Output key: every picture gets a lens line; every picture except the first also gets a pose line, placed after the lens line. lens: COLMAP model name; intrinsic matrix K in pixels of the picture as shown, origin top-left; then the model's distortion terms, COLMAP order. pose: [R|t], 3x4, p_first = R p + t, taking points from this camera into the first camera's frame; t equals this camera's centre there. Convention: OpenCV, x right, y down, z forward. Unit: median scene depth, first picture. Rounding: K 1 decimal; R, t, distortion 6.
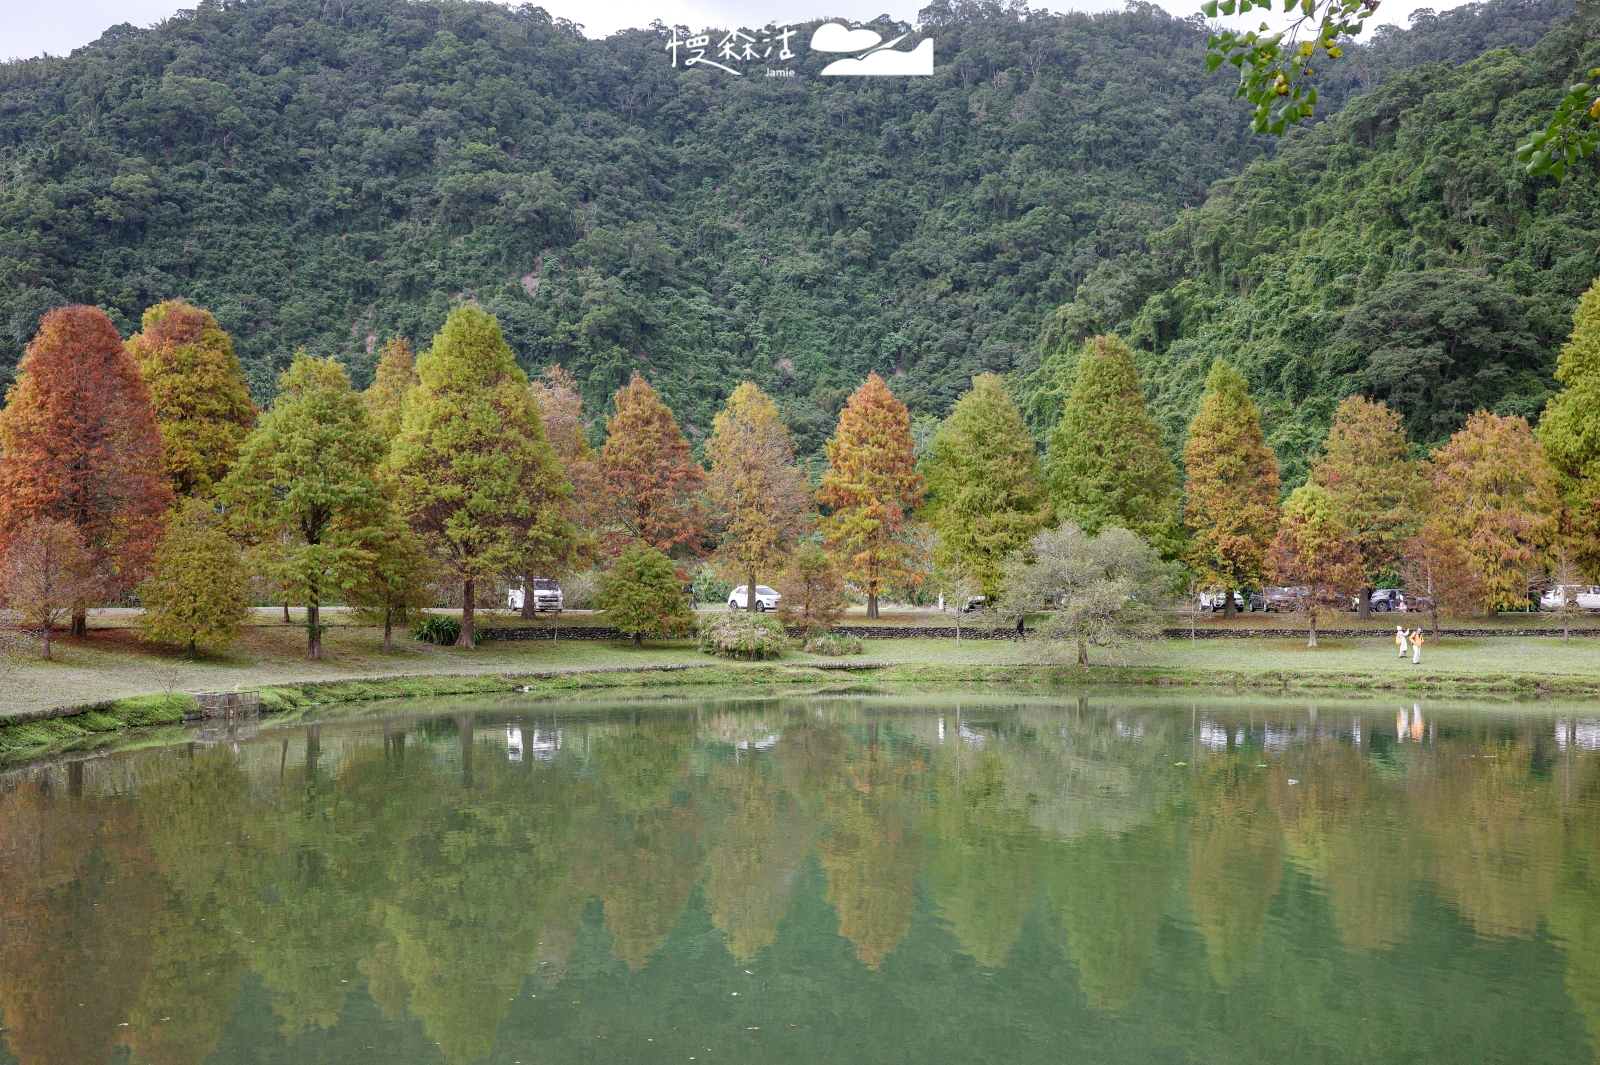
lens RADIAL K [[1768.7, 0, 800.0], [0, 1768.7, 532.5], [0, 0, 1]] dist [0.037744, 0.007914]
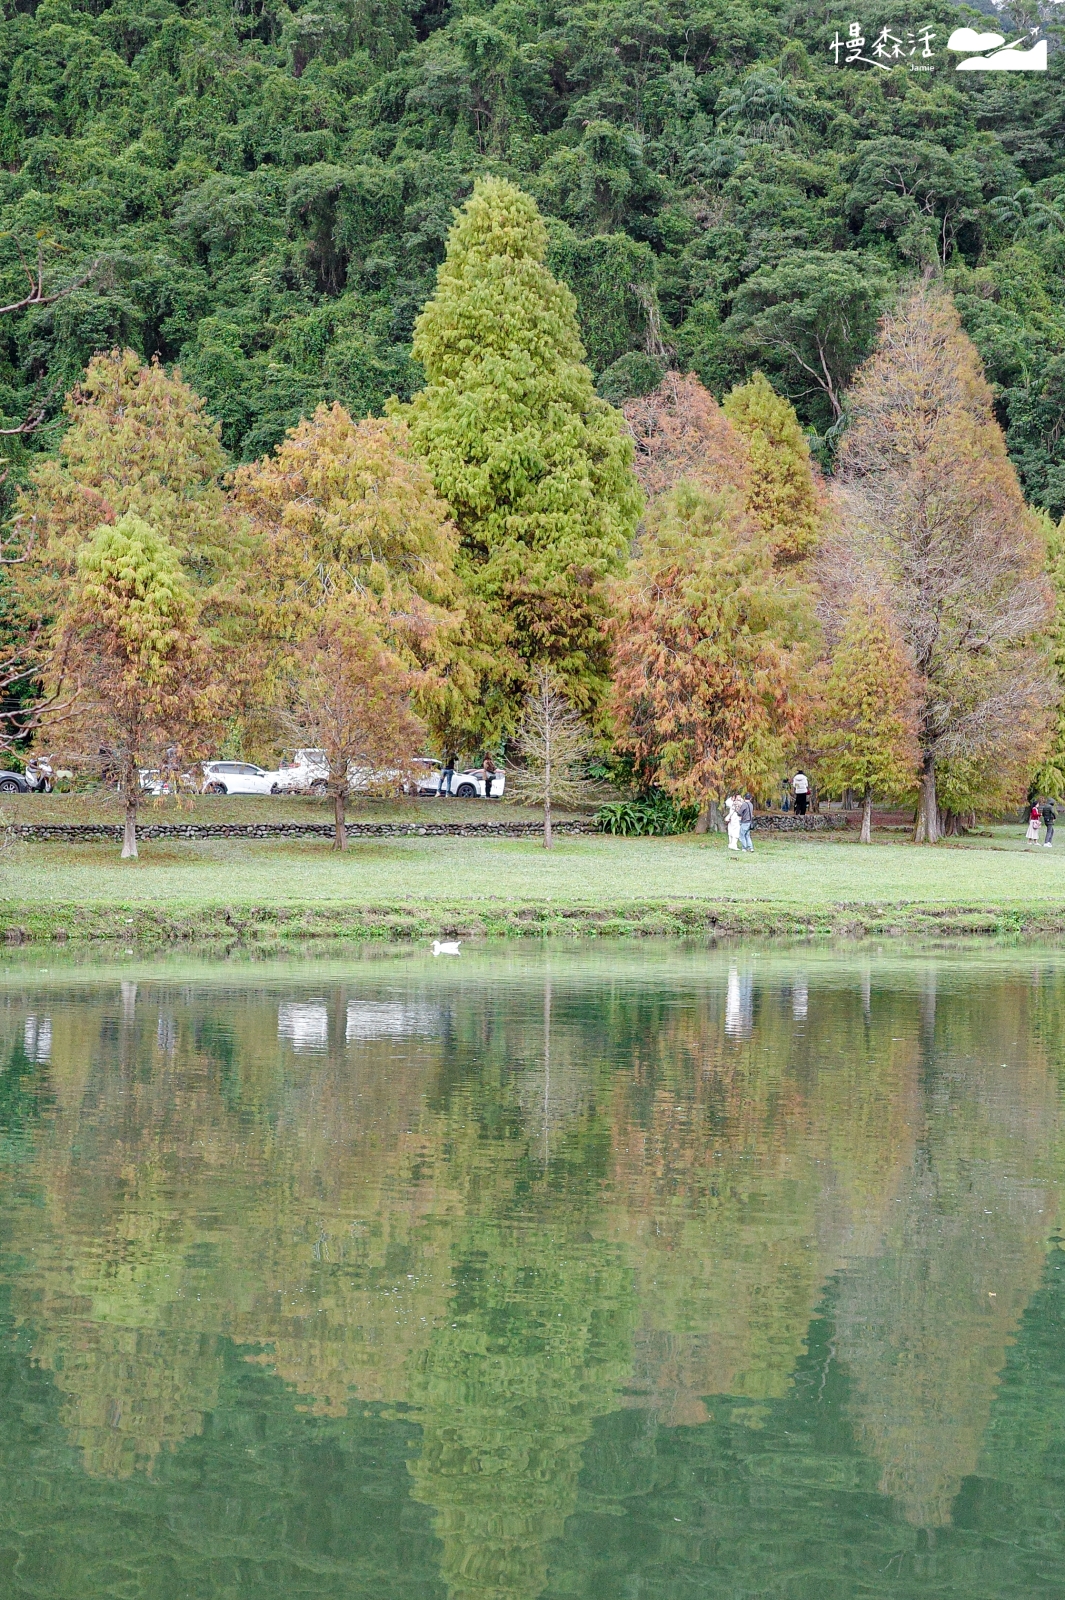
lens RADIAL K [[3151.1, 0, 532.5], [0, 3151.1, 800.0], [0, 0, 1]] dist [0.023249, 0.024216]
pose [[0.742964, 0.006496, 0.669300, -0.089298], [-0.030214, 0.999259, 0.023841, 0.011057], [-0.668649, -0.037935, 0.742610, 0.130340]]
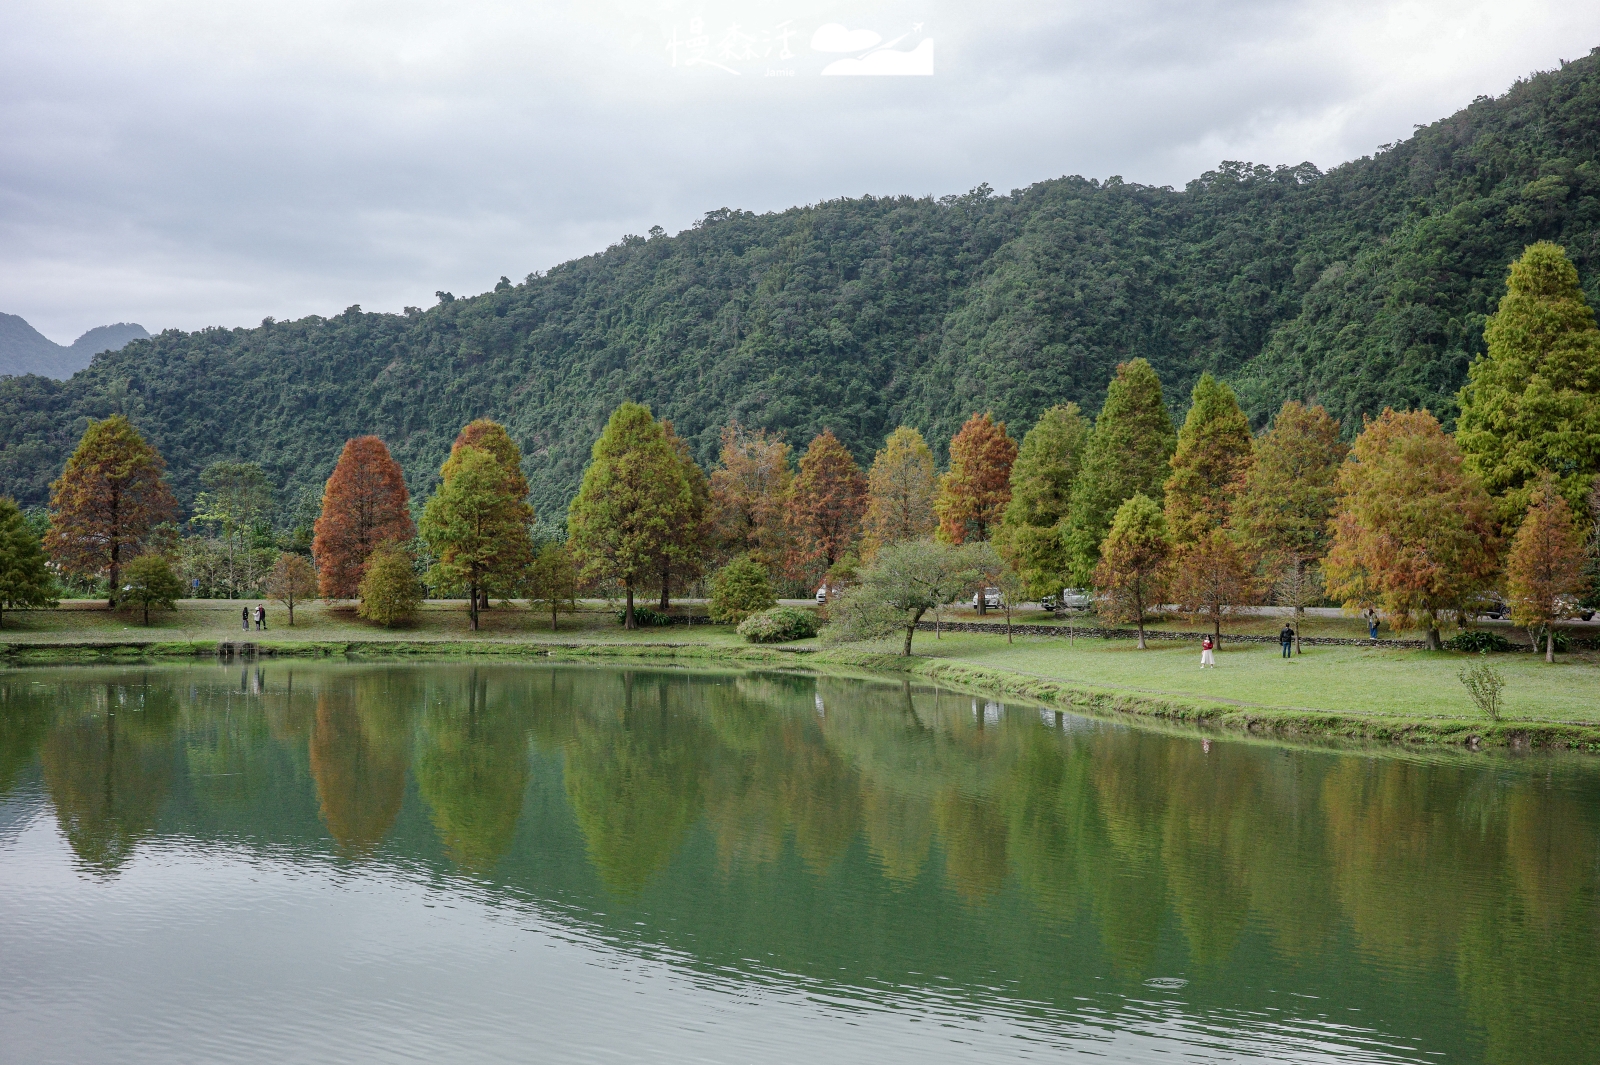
lens RADIAL K [[1768.7, 0, 800.0], [0, 1768.7, 532.5], [0, 0, 1]] dist [0.037744, 0.007914]
pose [[0.594684, -0.018379, -0.803749, 0.447068], [0.024079, 0.999697, -0.005044, -0.002182], [0.803599, -0.016354, 0.594947, 0.087095]]
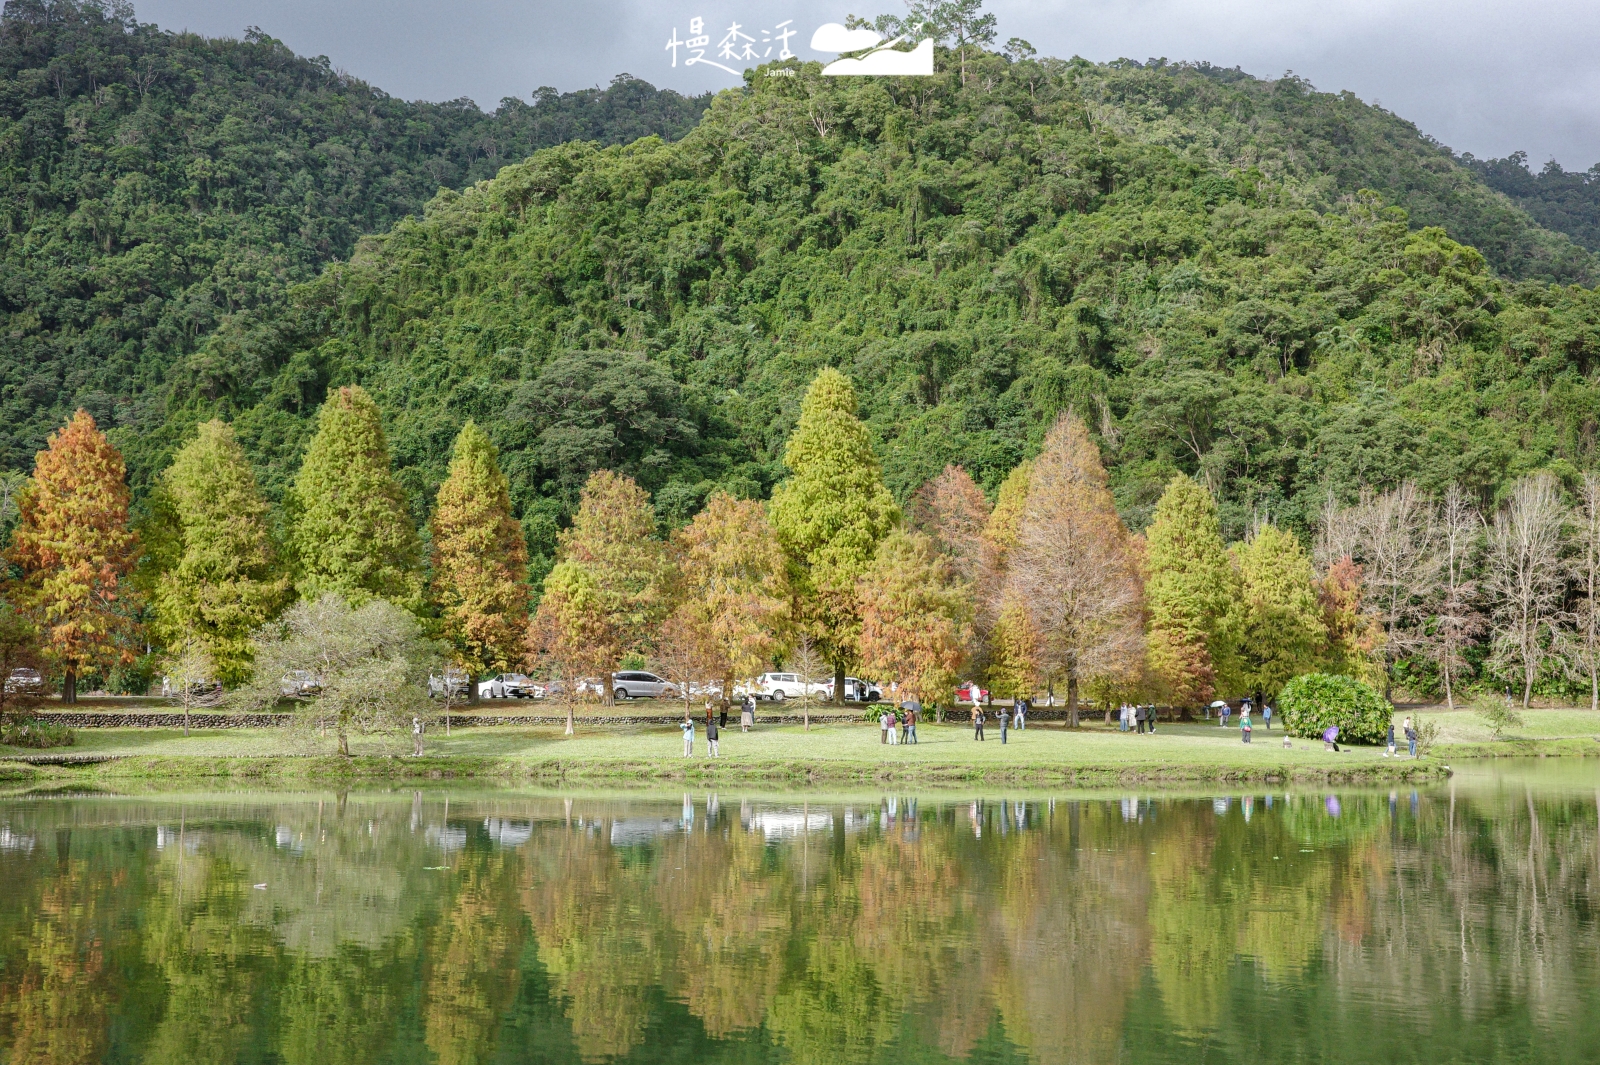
lens RADIAL K [[1937.0, 0, 715.8], [0, 1937.0, 532.5], [0, 0, 1]] dist [0.013762, 0.040348]
pose [[0.900474, 0.041943, 0.432882, -0.039169], [-0.022680, 0.998513, -0.049571, 0.003004], [-0.434317, 0.034819, 0.900087, 0.019294]]
